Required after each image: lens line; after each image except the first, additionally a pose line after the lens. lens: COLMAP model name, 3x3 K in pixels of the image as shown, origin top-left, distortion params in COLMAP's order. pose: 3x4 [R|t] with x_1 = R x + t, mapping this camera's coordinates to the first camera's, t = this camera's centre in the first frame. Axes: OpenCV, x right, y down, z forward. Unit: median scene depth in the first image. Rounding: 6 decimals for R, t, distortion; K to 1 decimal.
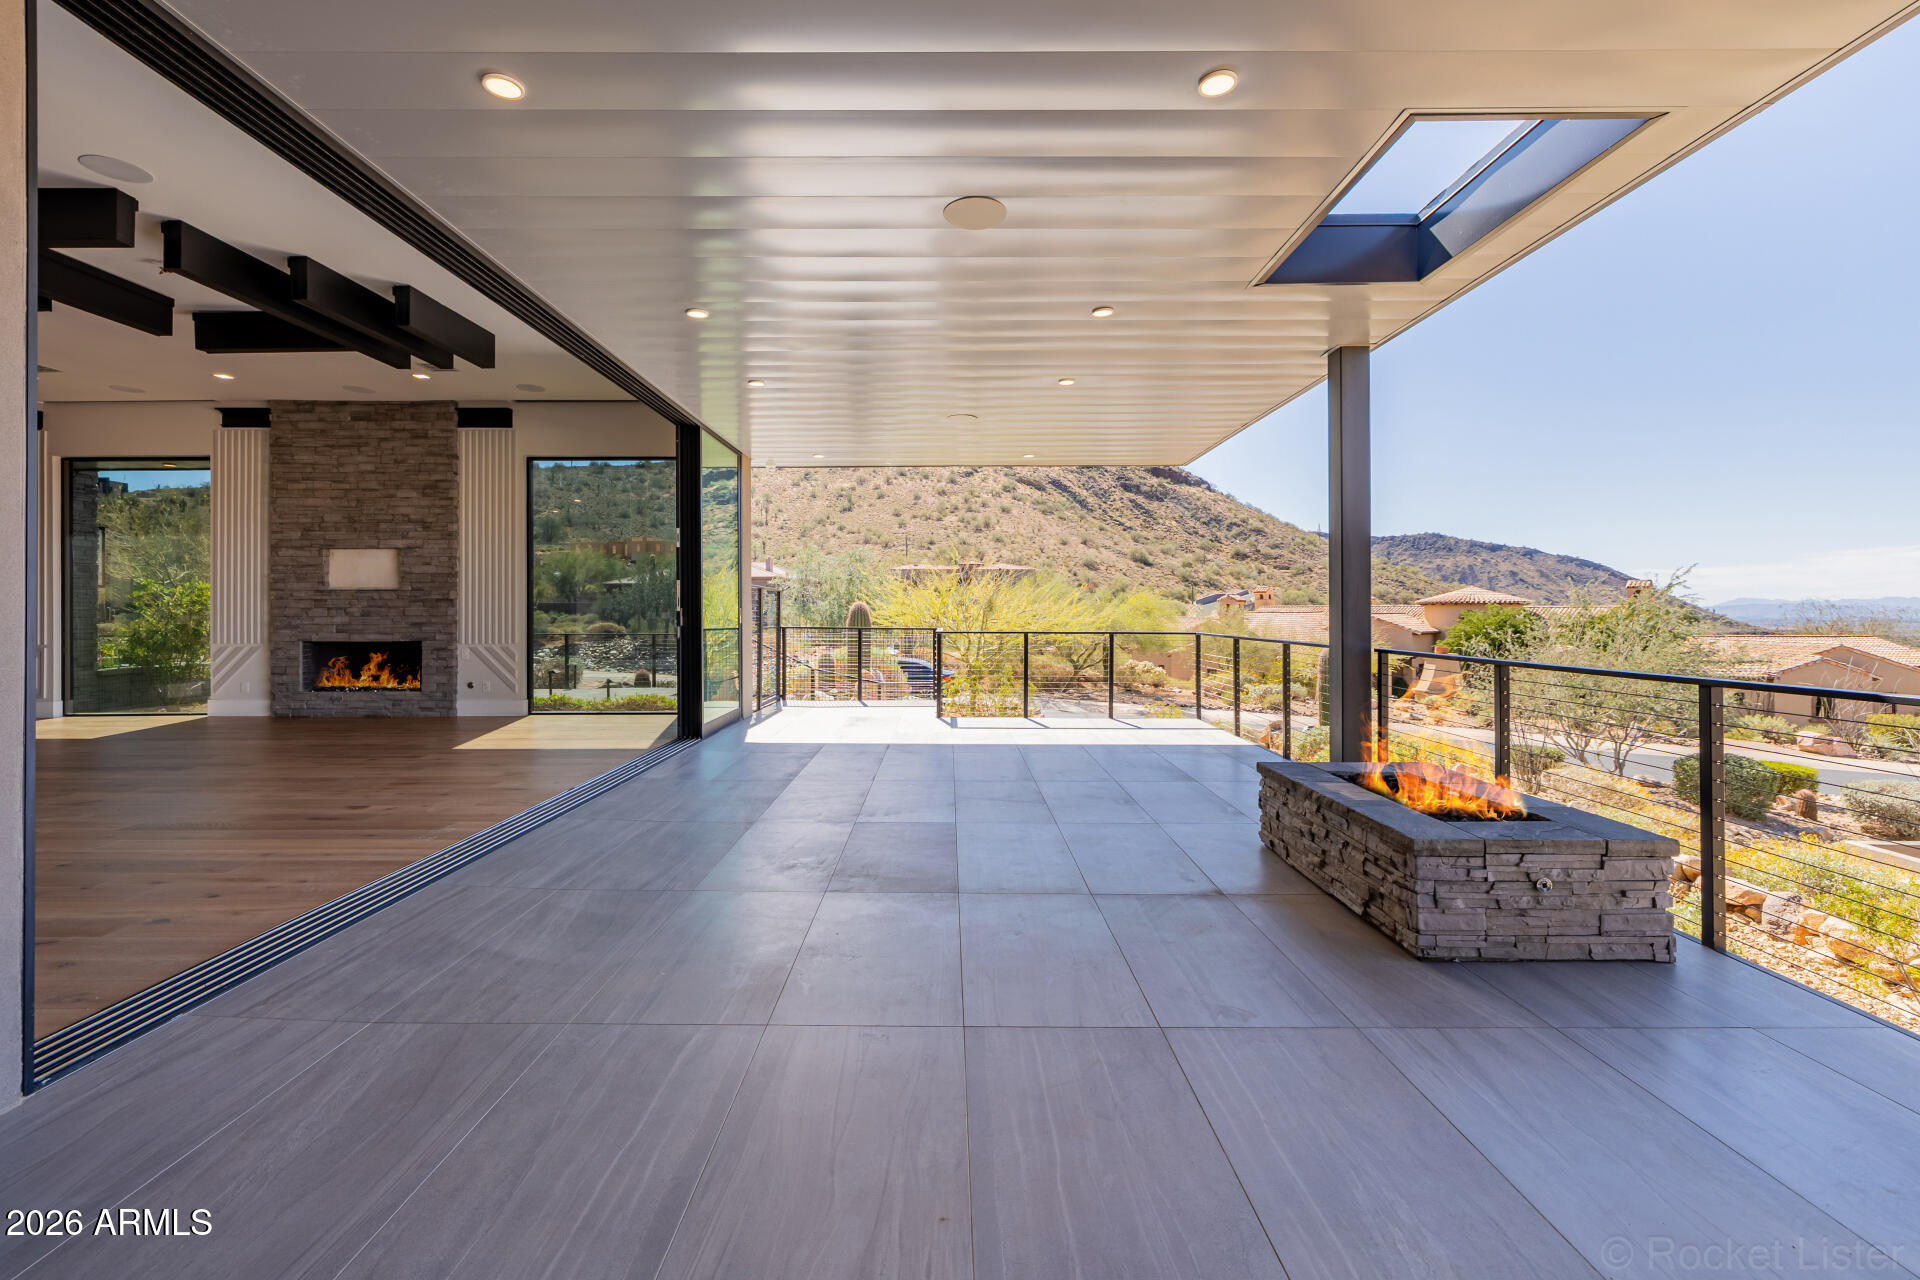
lens RADIAL K [[822.9, 0, 950.9], [0, 822.9, 607.1], [0, 0, 1]] dist [-0.008424, 0.001107]
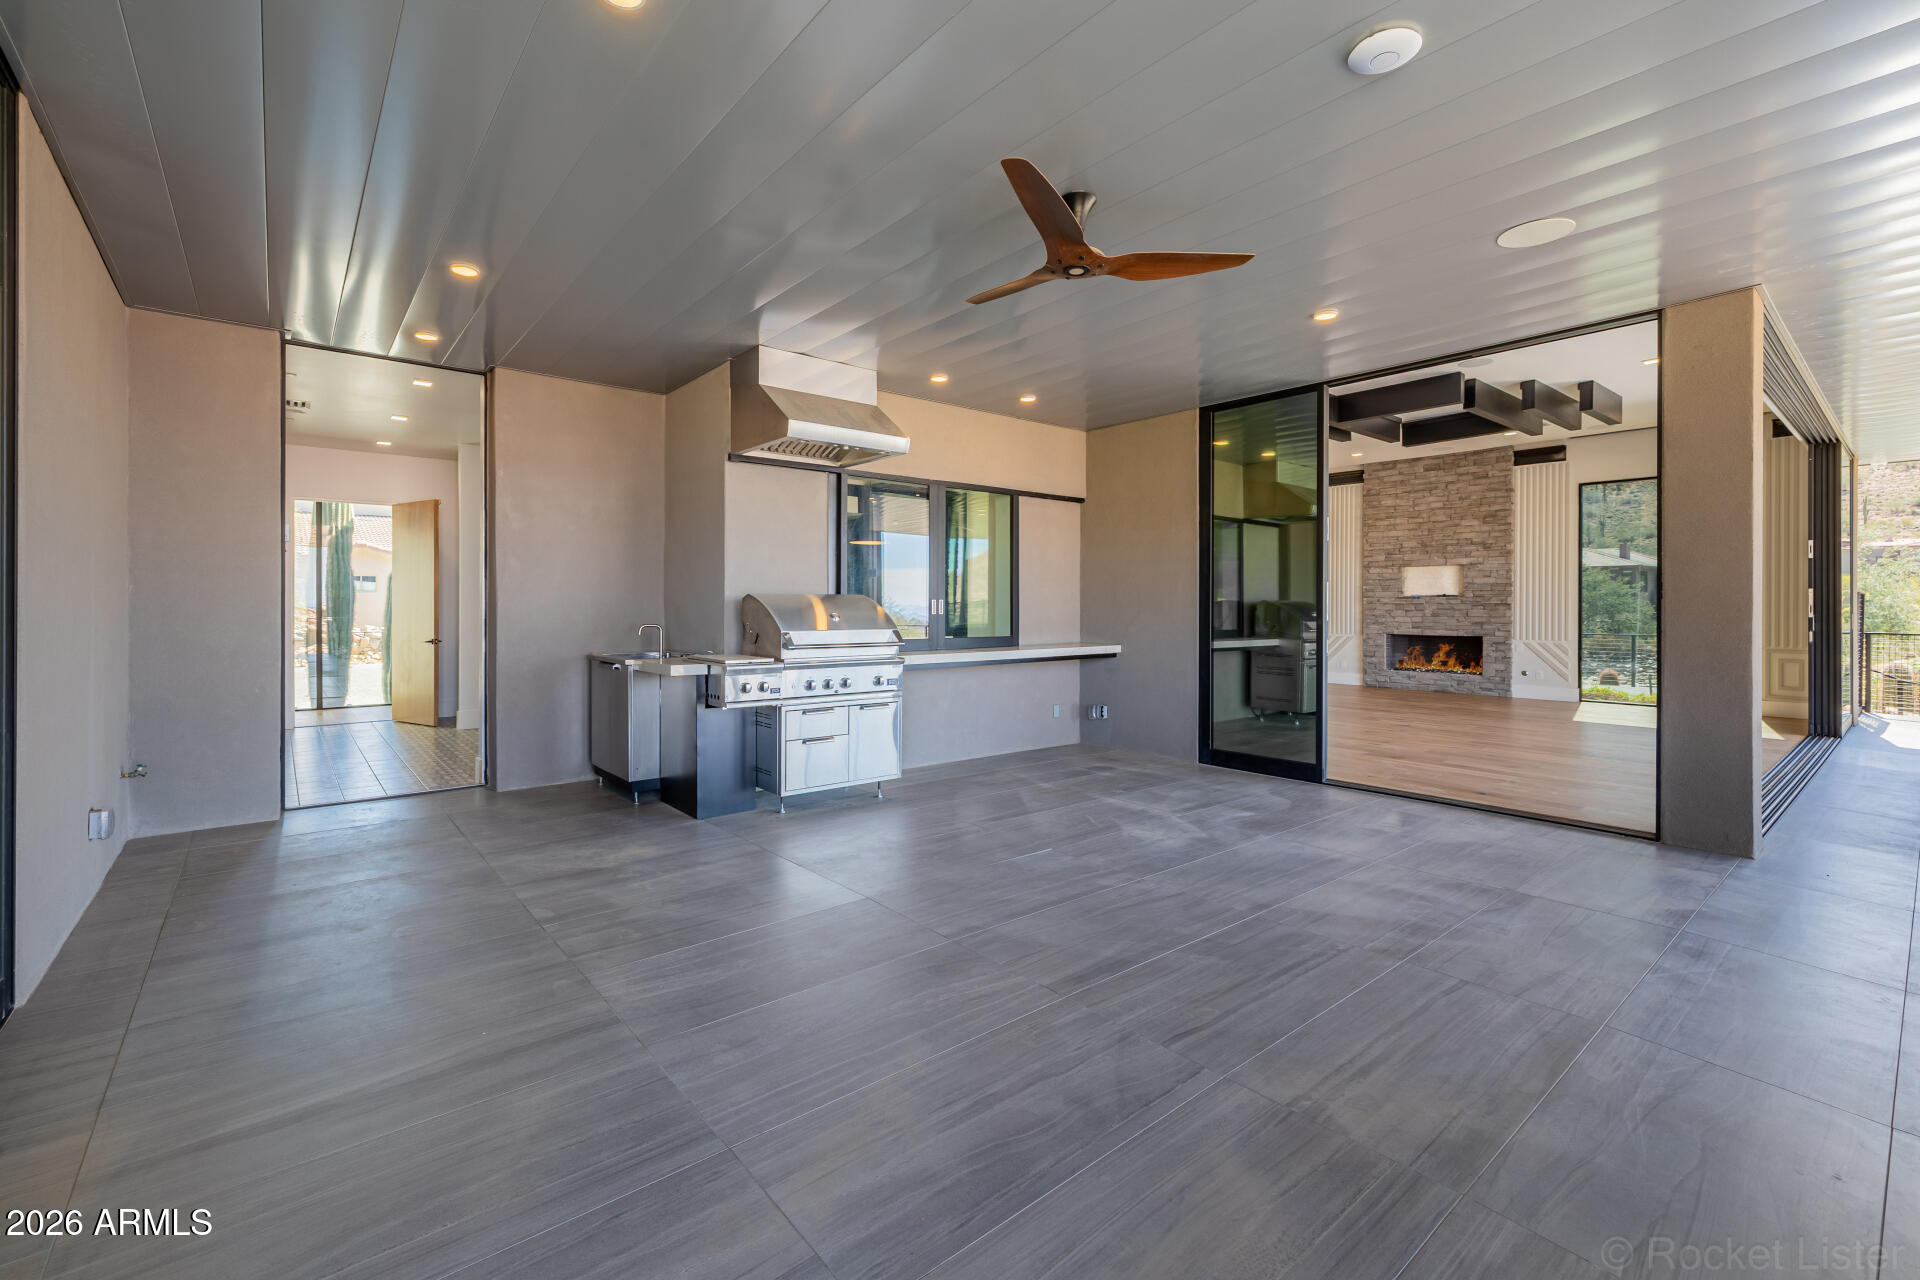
lens RADIAL K [[822.9, 0, 965.3], [0, 822.9, 606.7], [0, 0, 1]] dist [-0.008424, 0.001107]
pose [[0.631114, 0.003835, -0.775680, -0.159580], [0.000056, 0.999988, 0.004989, -0.011595], [0.775690, -0.003192, 0.631106, -0.439382]]
